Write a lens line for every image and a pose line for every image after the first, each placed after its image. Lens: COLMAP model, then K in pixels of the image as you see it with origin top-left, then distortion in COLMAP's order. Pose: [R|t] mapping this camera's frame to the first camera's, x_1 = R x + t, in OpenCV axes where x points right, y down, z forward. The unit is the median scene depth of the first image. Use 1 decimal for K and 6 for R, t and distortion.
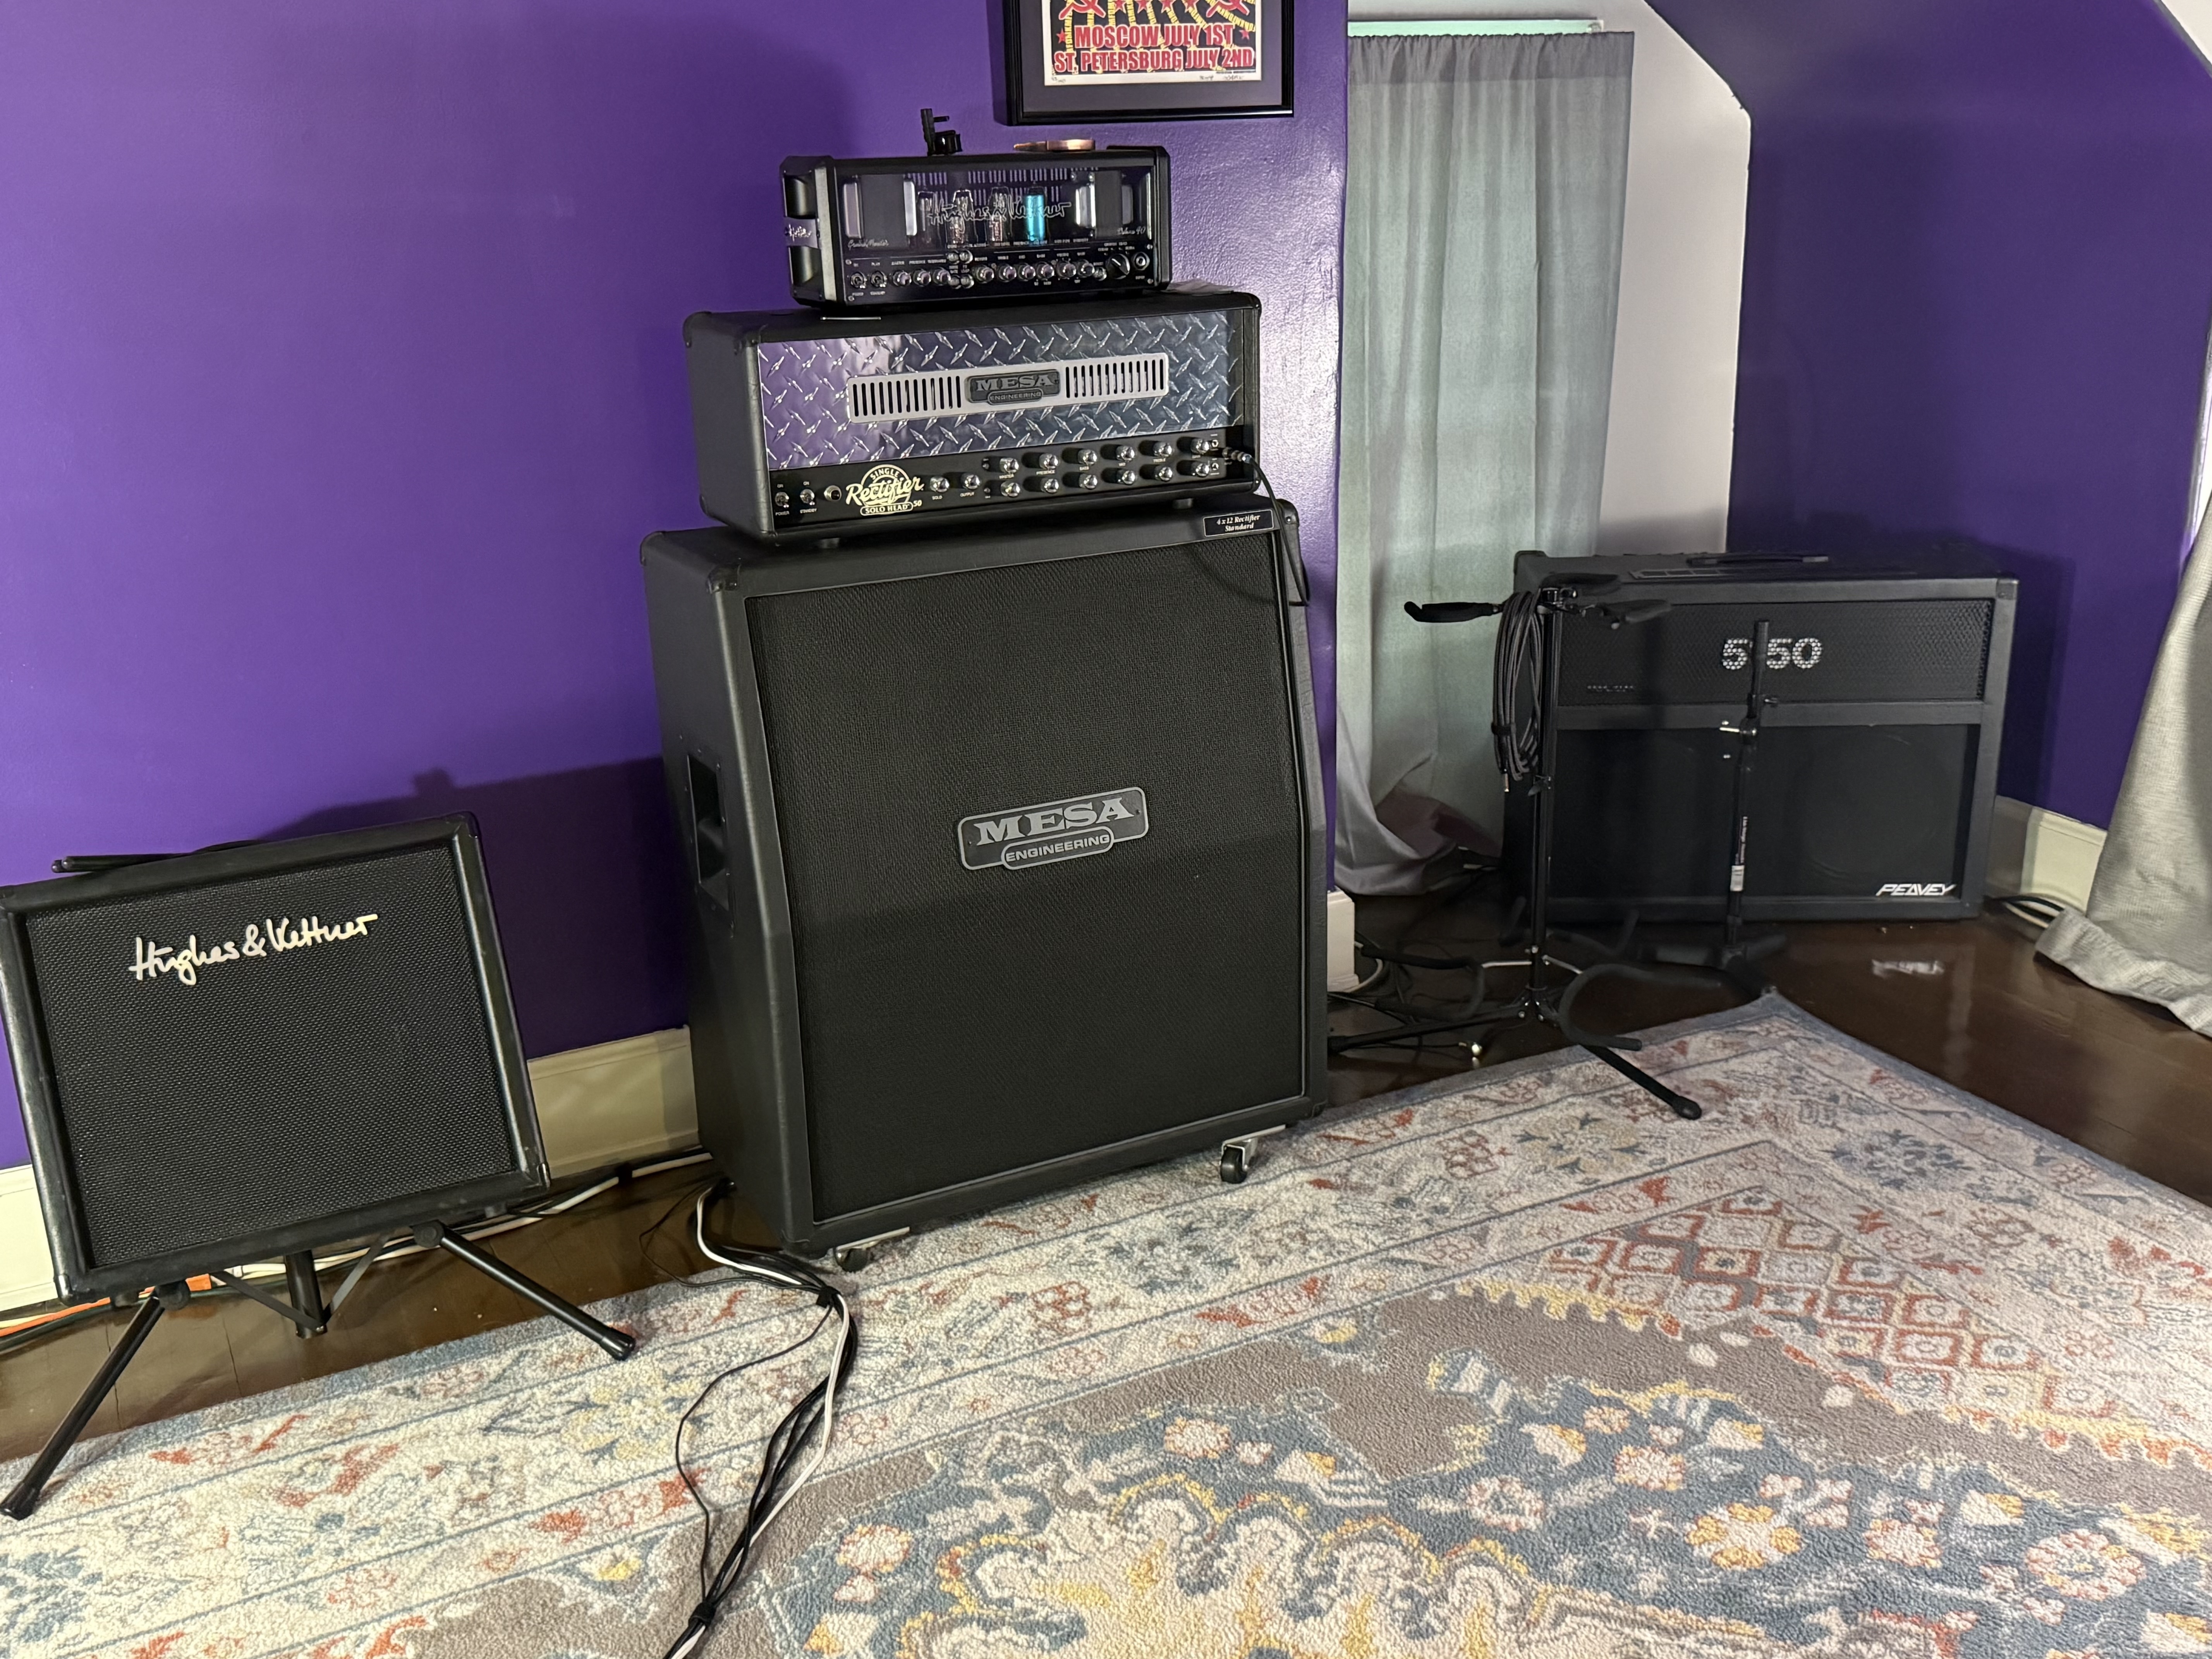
lens RADIAL K [[2187.8, 0, 1109.0], [0, 2187.8, 834.3], [0, 0, 1]] dist [0.050369, 0.000000]
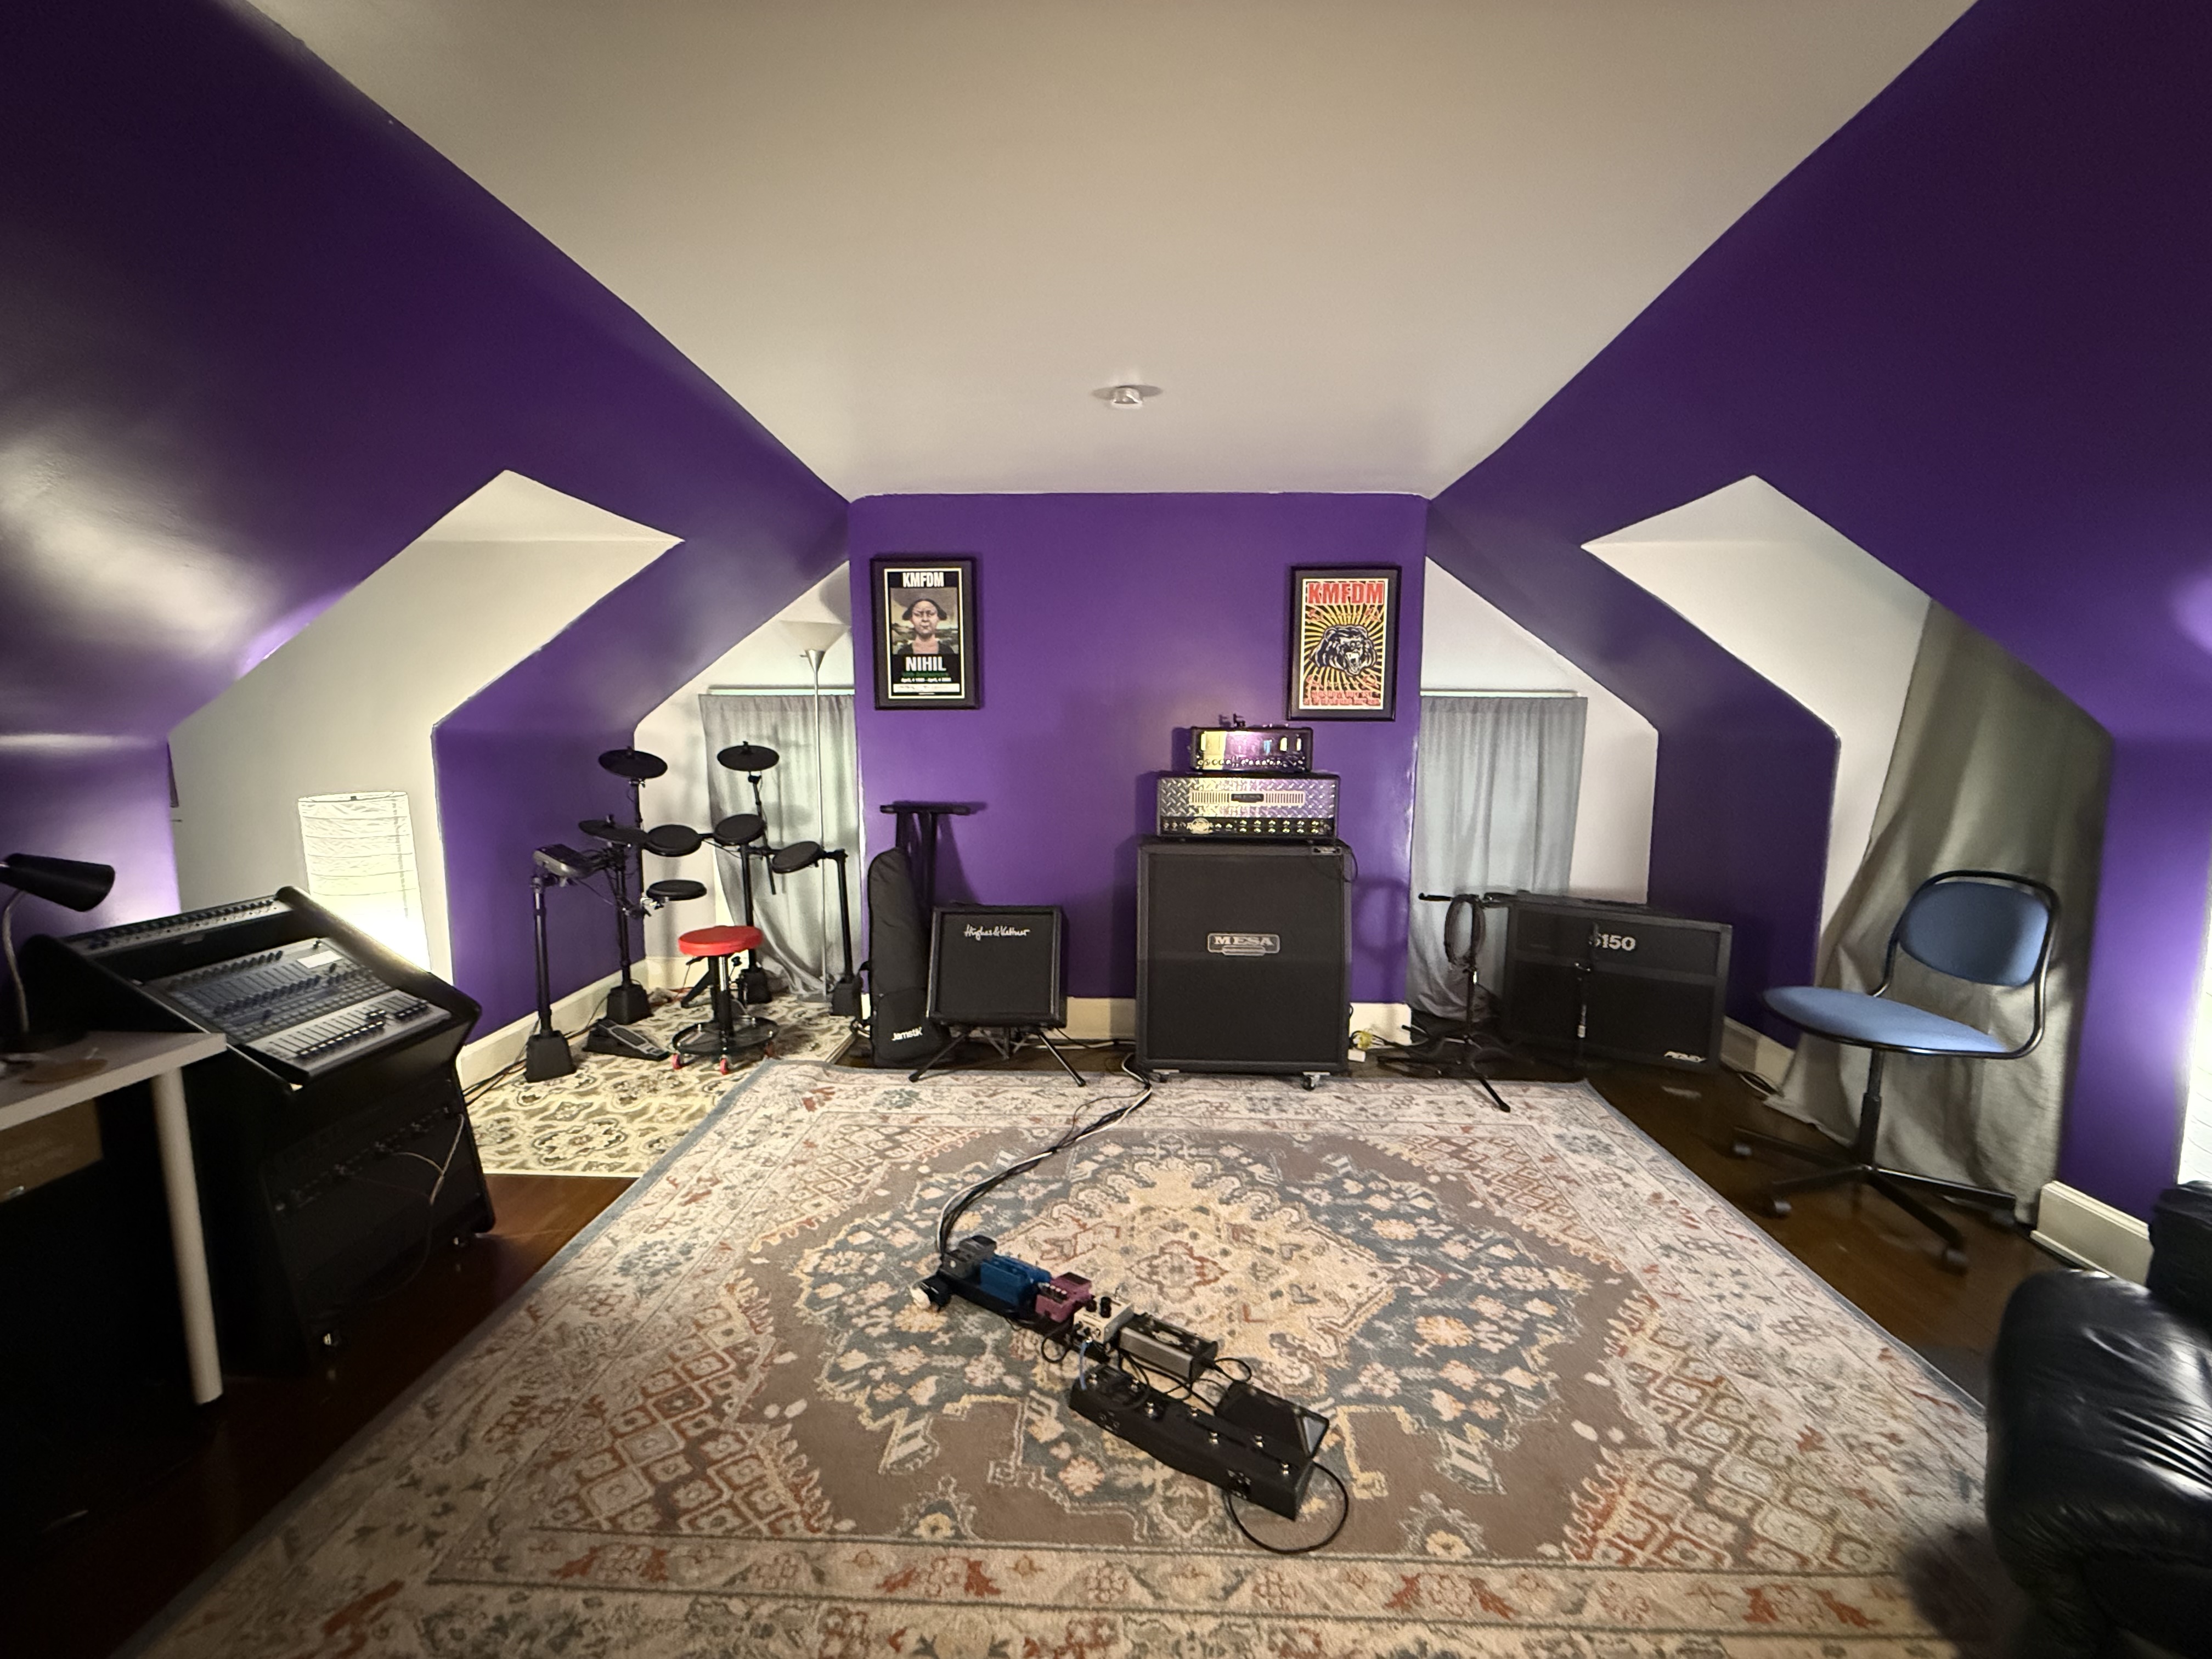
lens RADIAL K [[880.5, 0, 1094.8], [0, 880.5, 821.1], [0, 0, 1]] dist [-0.004580, -0.000010]
pose [[0.865302, 0.083680, -0.494217, 0.380104], [-0.184398, 0.969968, -0.158620, 0.063296], [0.466101, 0.228387, 0.854745, -0.154129]]
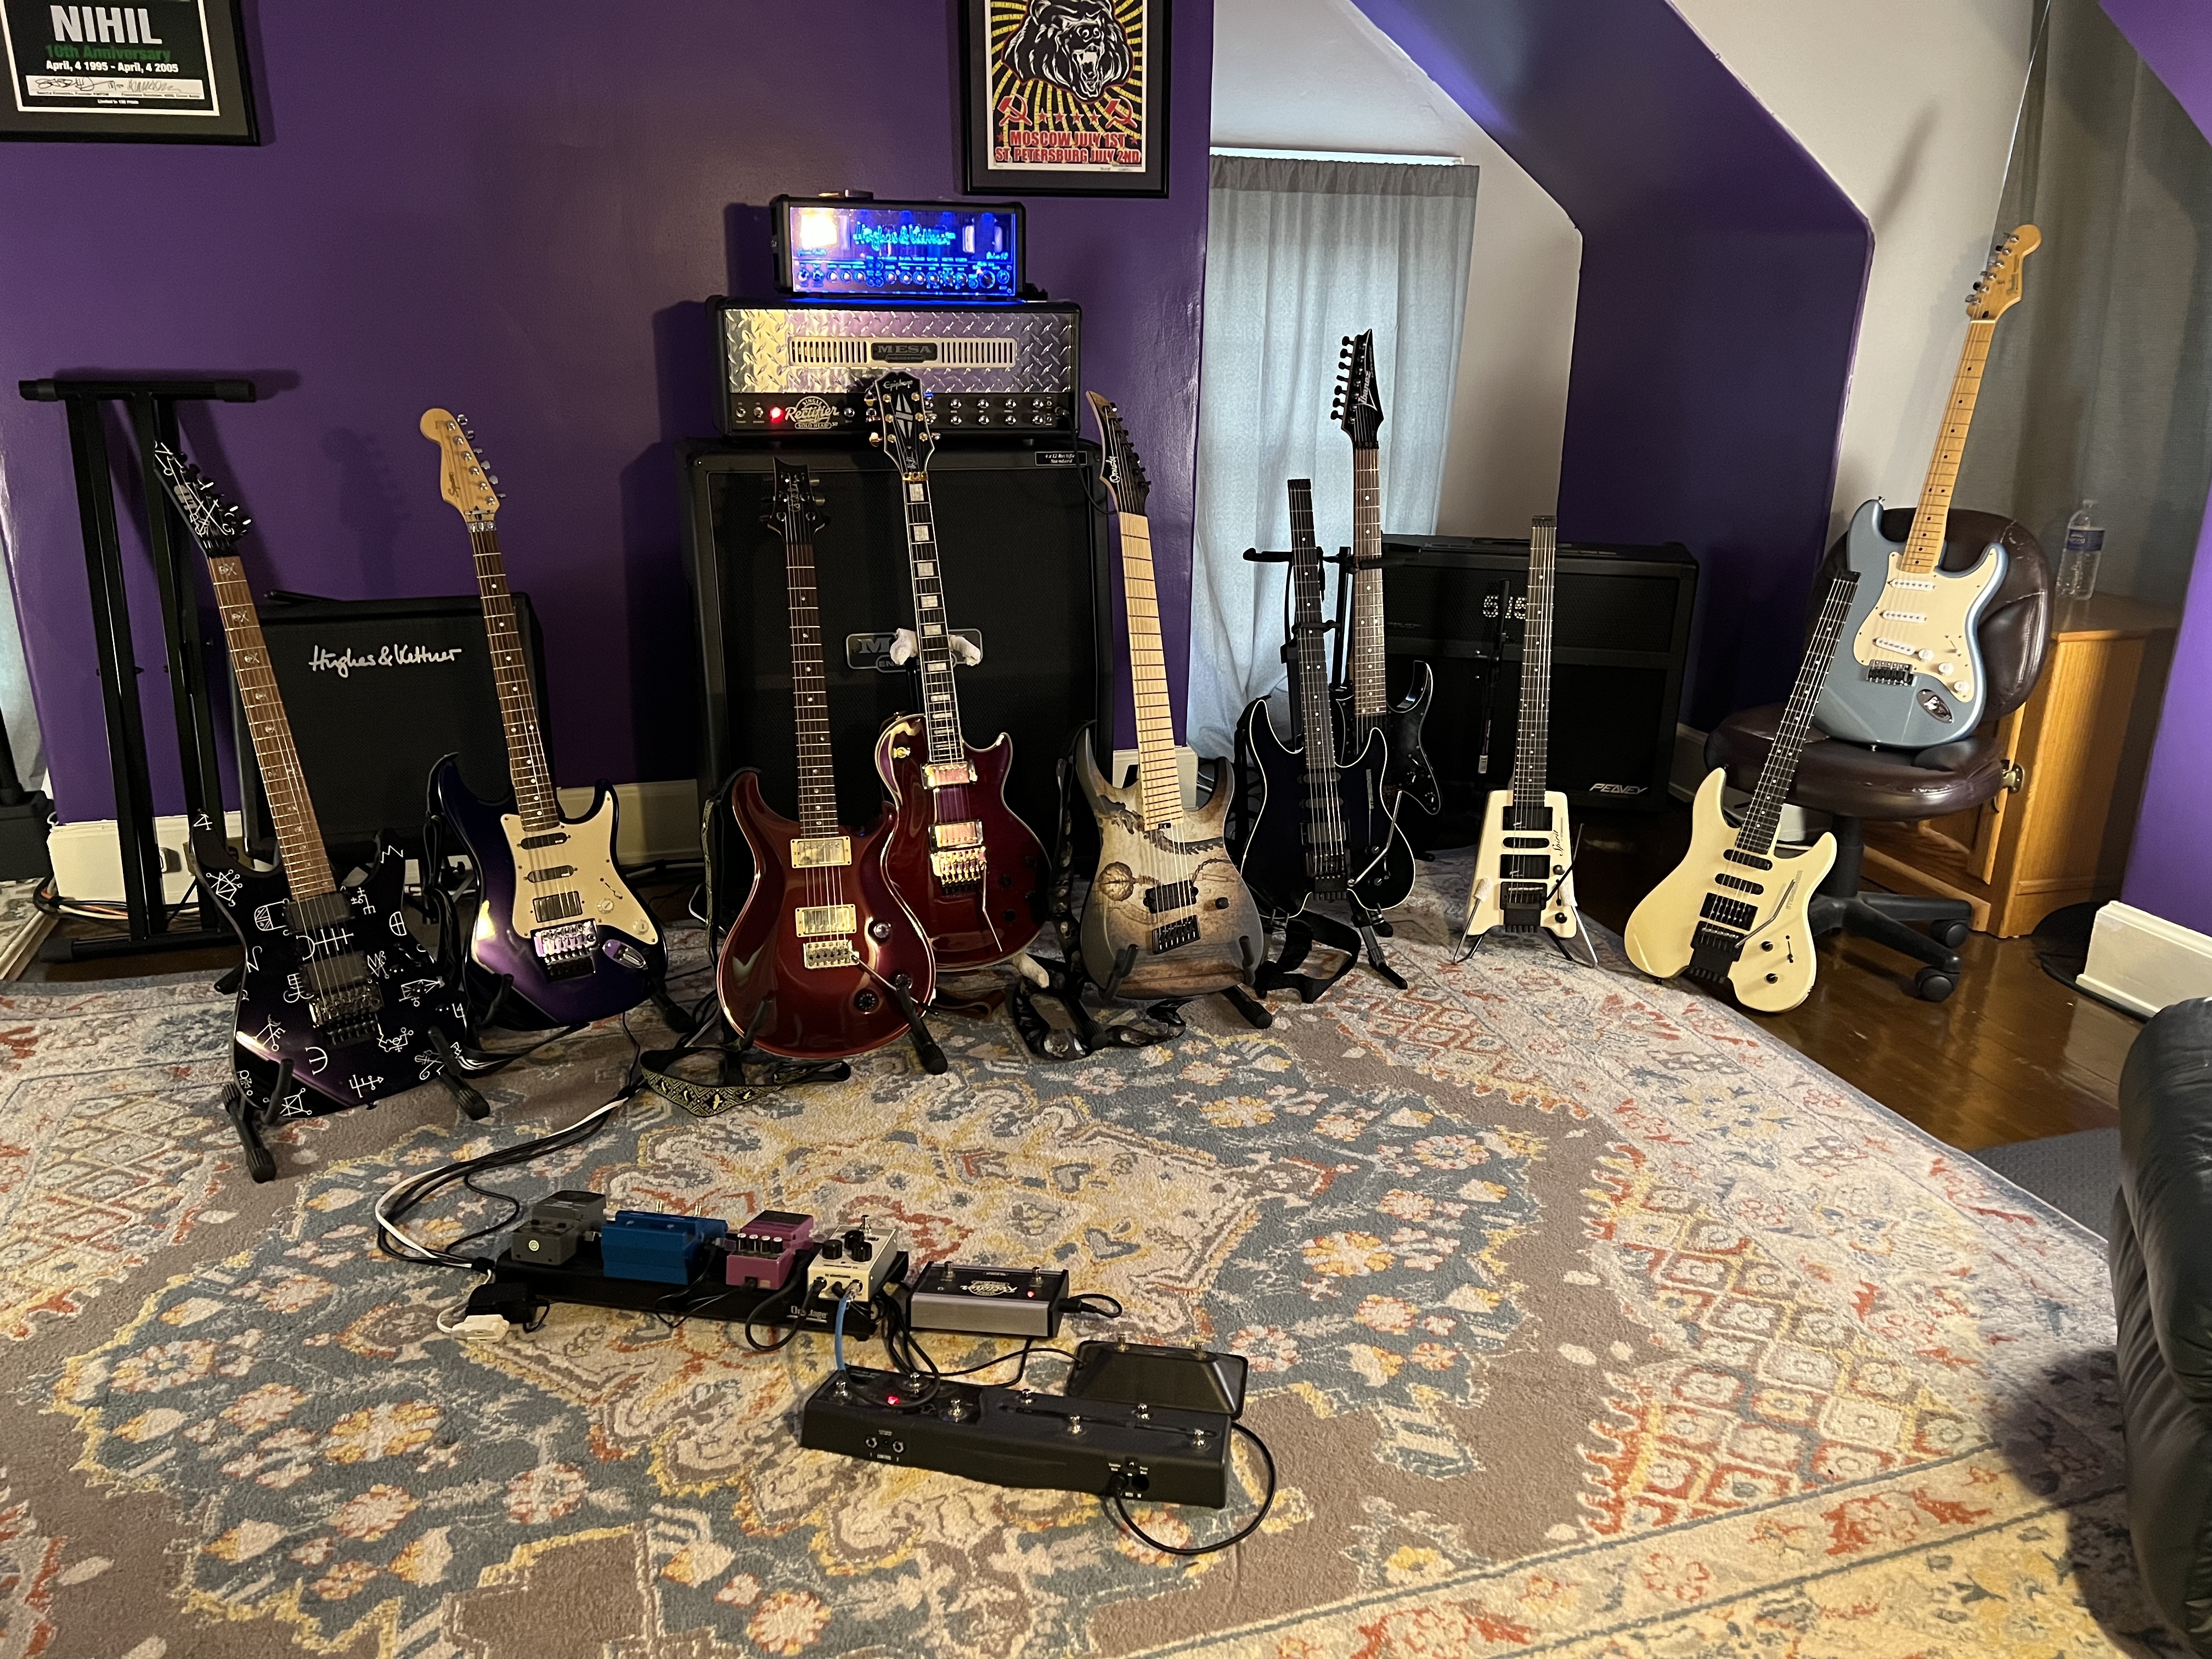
lens RADIAL K [[1669.1, 0, 1095.2], [0, 1669.1, 828.6], [0, 0, 1]] dist [0.038590, -0.042430]
pose [[0.984547, 0.093929, -0.147801, 0.285246], [-0.093670, 0.995565, 0.008725, 0.101532], [0.147965, 0.005255, 0.988979, -0.131457]]
